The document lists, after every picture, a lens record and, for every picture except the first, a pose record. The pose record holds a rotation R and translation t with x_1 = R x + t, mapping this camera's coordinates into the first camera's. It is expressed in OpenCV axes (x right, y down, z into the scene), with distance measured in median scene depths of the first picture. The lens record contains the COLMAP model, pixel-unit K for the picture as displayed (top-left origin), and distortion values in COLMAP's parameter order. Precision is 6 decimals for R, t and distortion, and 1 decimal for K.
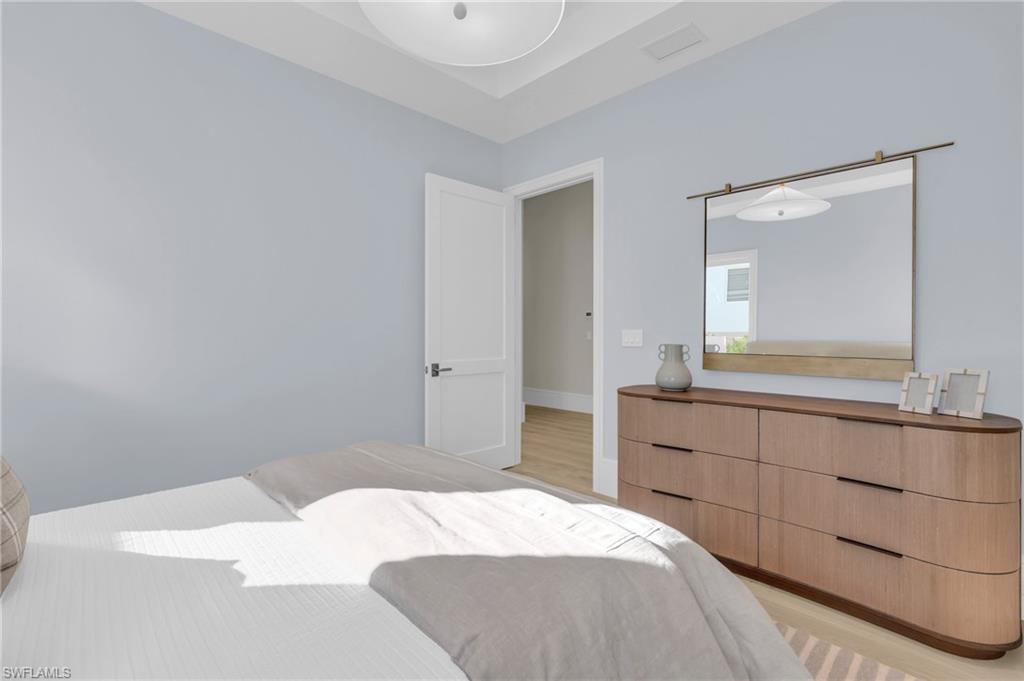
lens RADIAL K [[465.8, 0, 508.2], [0, 465.8, 340.4], [0, 0, 1]] dist [-0.002025, -0.000300]
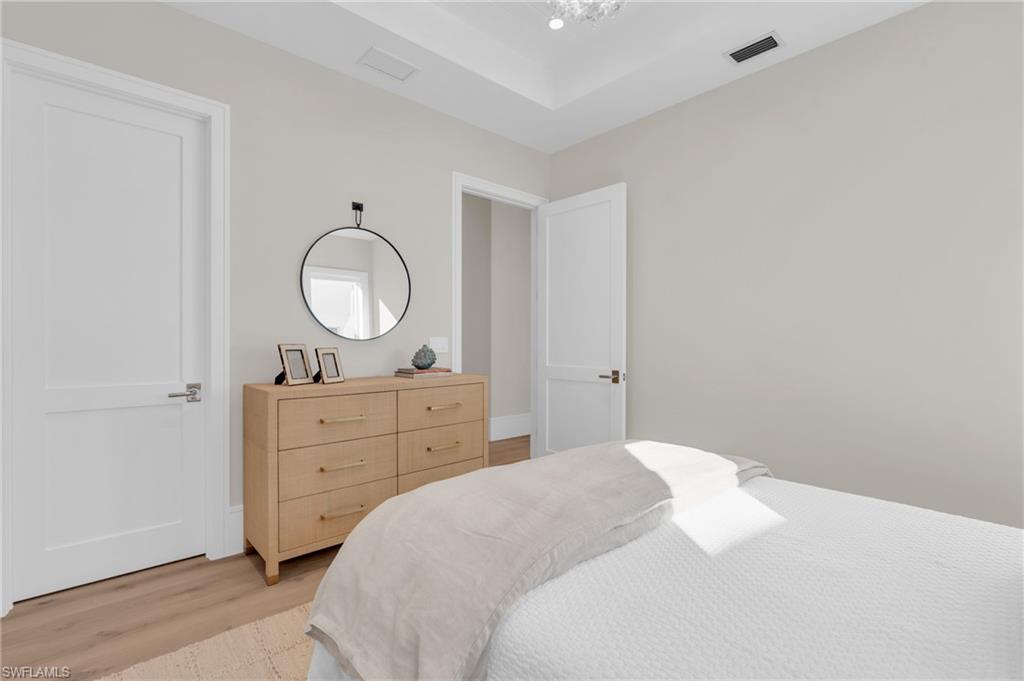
lens RADIAL K [[465.8, 0, 508.2], [0, 465.8, 340.4], [0, 0, 1]] dist [-0.002025, -0.000300]
pose [[0.045923, -0.001289, 0.998944, -0.906185], [0.011833, 0.999930, 0.000746, -0.014711], [-0.998875, 0.011786, 0.045935, 0.911682]]
